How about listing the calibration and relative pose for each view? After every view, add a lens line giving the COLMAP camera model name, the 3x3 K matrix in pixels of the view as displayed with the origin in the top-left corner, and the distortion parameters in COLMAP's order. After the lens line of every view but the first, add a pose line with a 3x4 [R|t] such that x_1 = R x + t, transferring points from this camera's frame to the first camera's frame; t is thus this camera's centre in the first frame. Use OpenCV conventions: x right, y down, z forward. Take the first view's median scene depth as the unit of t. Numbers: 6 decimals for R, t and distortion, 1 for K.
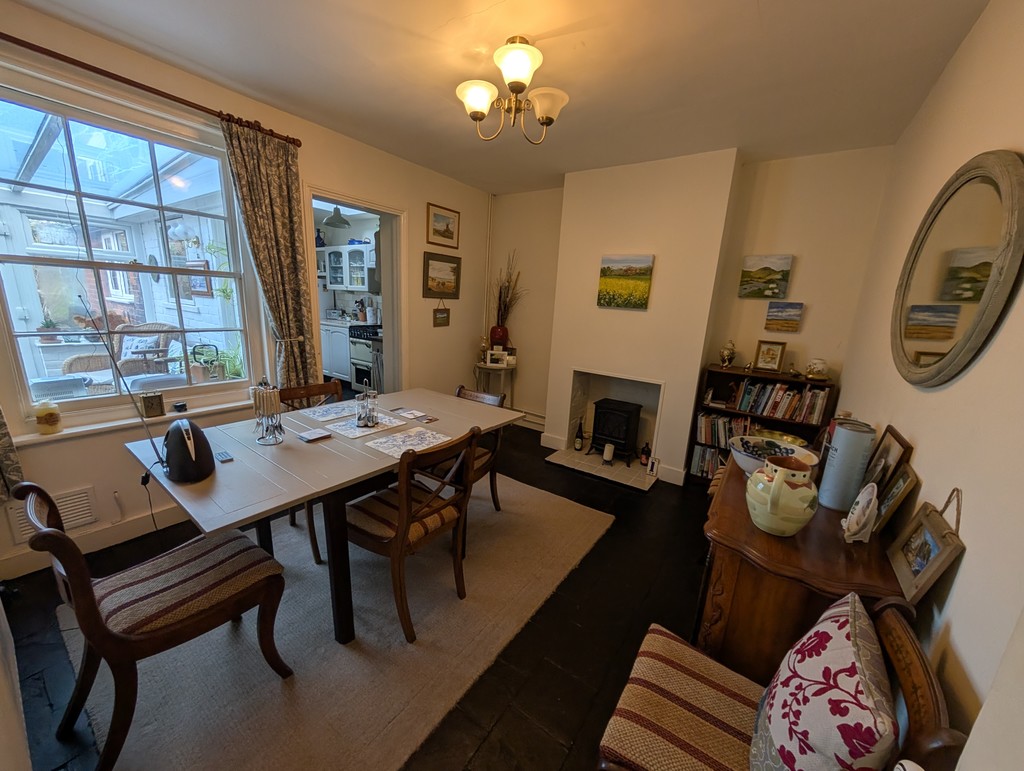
lens RADIAL K [[383.3, 0, 509.7], [0, 383.3, 390.2], [0, 0, 1]] dist [-0.001175, -0.000026]
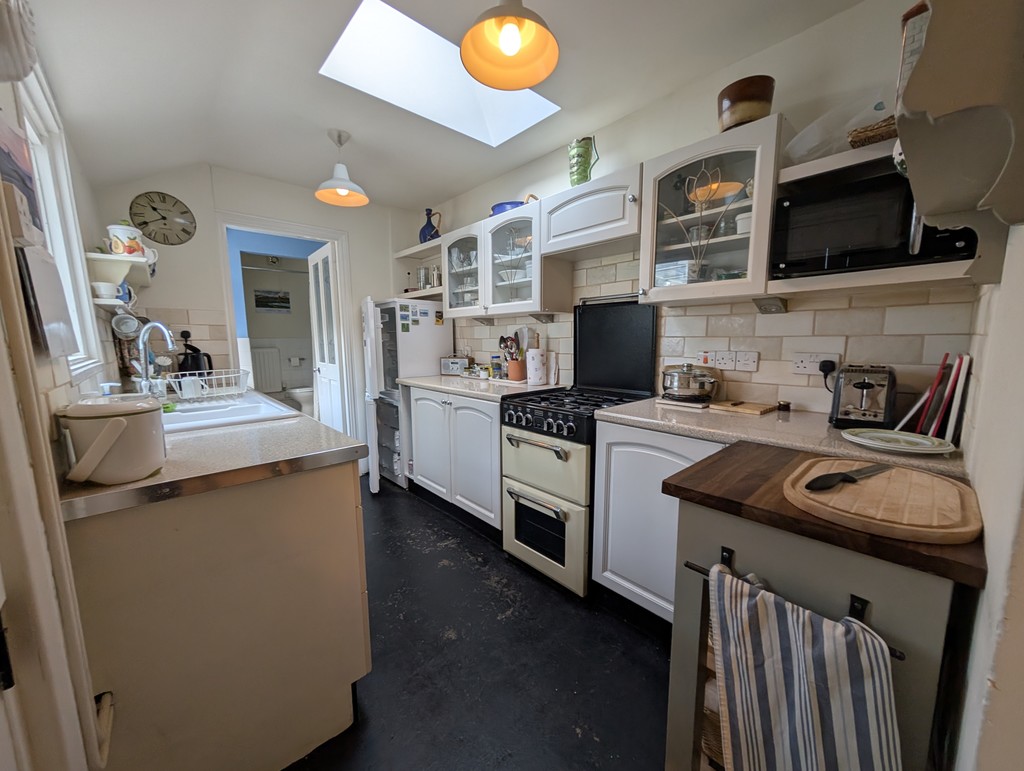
lens RADIAL K [[361.6, 0, 516.2], [0, 361.6, 386.6], [0, 0, 1]] dist [0.001432, 0.000015]
pose [[0.979829, -0.033176, -0.197066, -0.301819], [0.011603, 0.993904, -0.109637, -0.125399], [0.199502, 0.105139, 0.974241, 0.582956]]
